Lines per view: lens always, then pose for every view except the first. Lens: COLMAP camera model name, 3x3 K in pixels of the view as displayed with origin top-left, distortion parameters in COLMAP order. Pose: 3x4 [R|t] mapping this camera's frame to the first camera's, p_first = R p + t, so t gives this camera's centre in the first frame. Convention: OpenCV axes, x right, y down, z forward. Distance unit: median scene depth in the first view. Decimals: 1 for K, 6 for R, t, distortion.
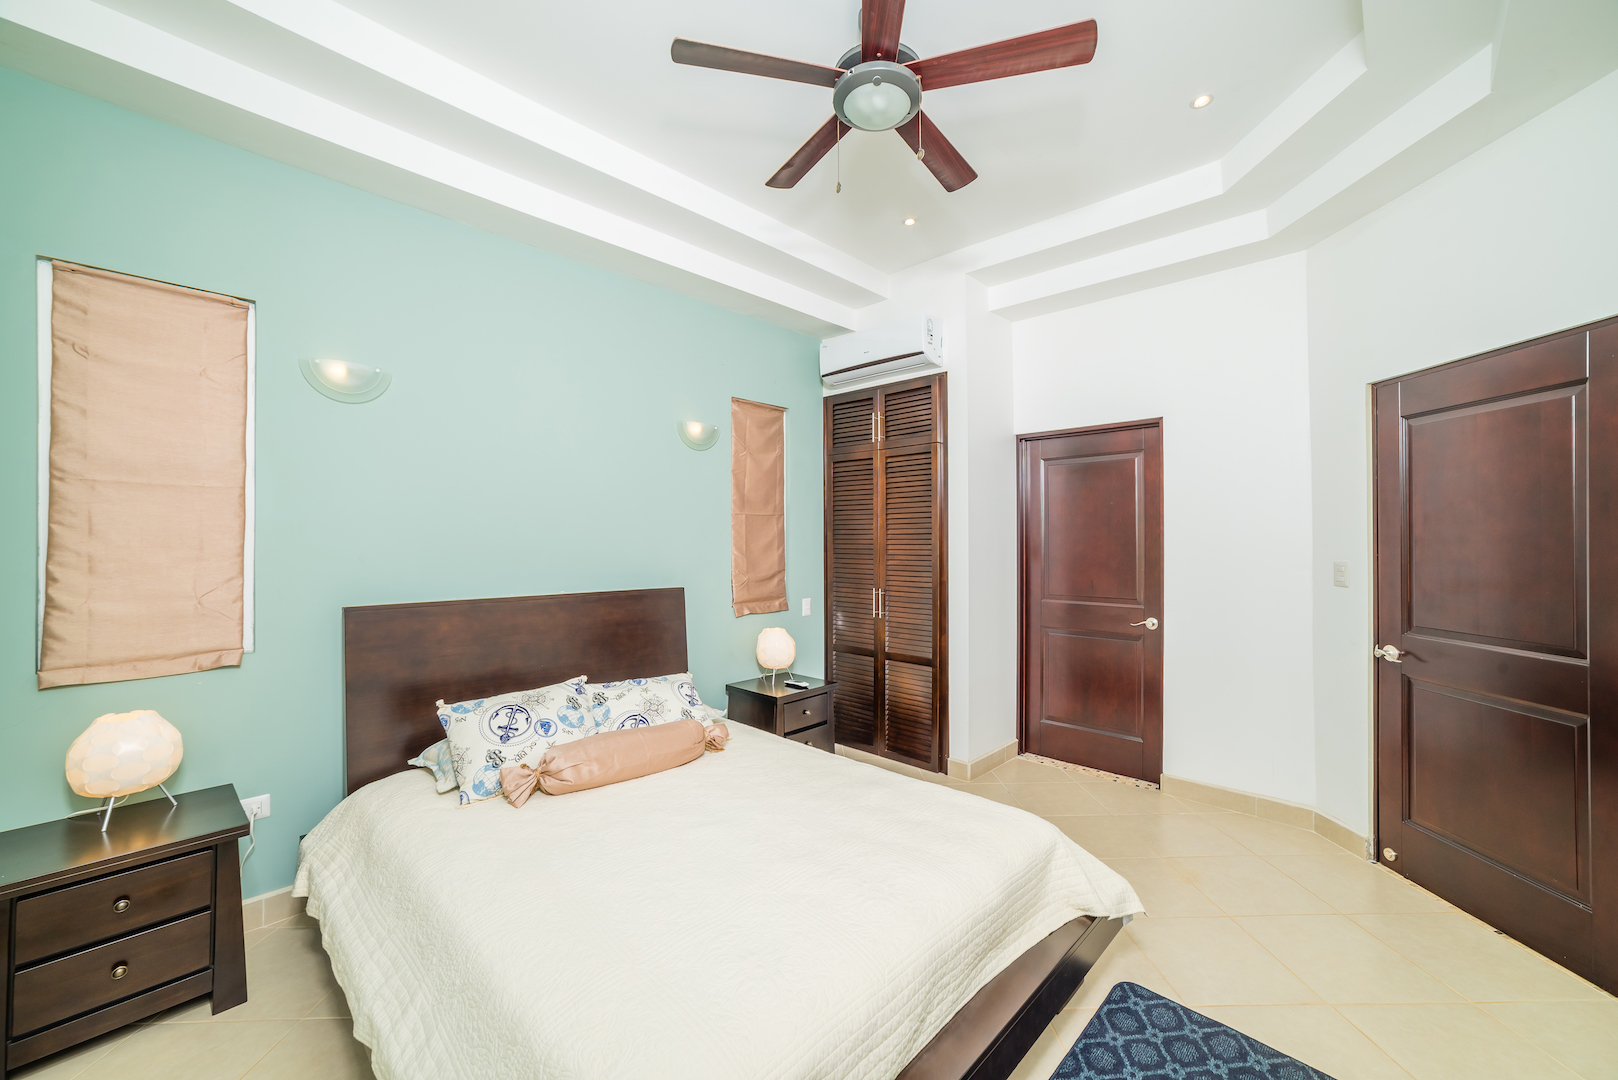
lens RADIAL K [[636.6, 0, 808.6], [0, 636.6, 537.7], [0, 0, 1]] dist [0.000251, 0.000895]
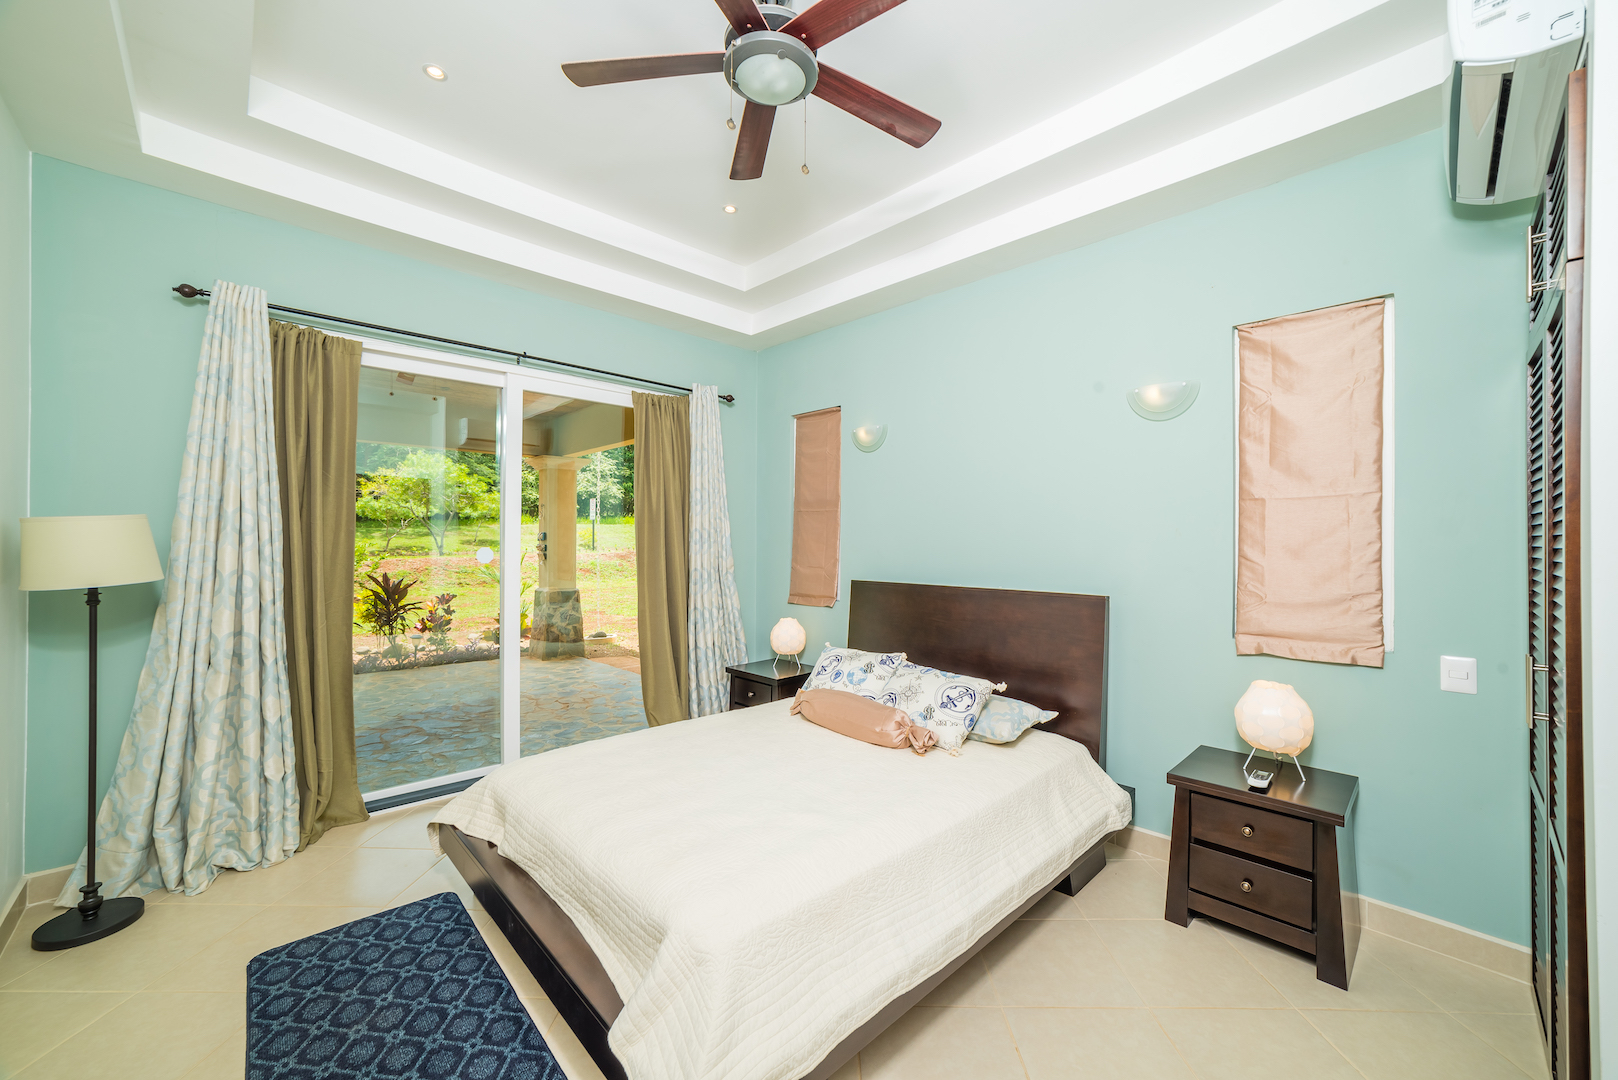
lens RADIAL K [[636.6, 0, 808.7], [0, 636.6, 540.1], [0, 0, 1]] dist [0.000251, 0.000895]
pose [[-0.021125, 0.001070, -0.999776, 0.162190], [0.003967, 0.999992, 0.000986, 0.001100], [0.999769, -0.003946, -0.021129, 0.165870]]
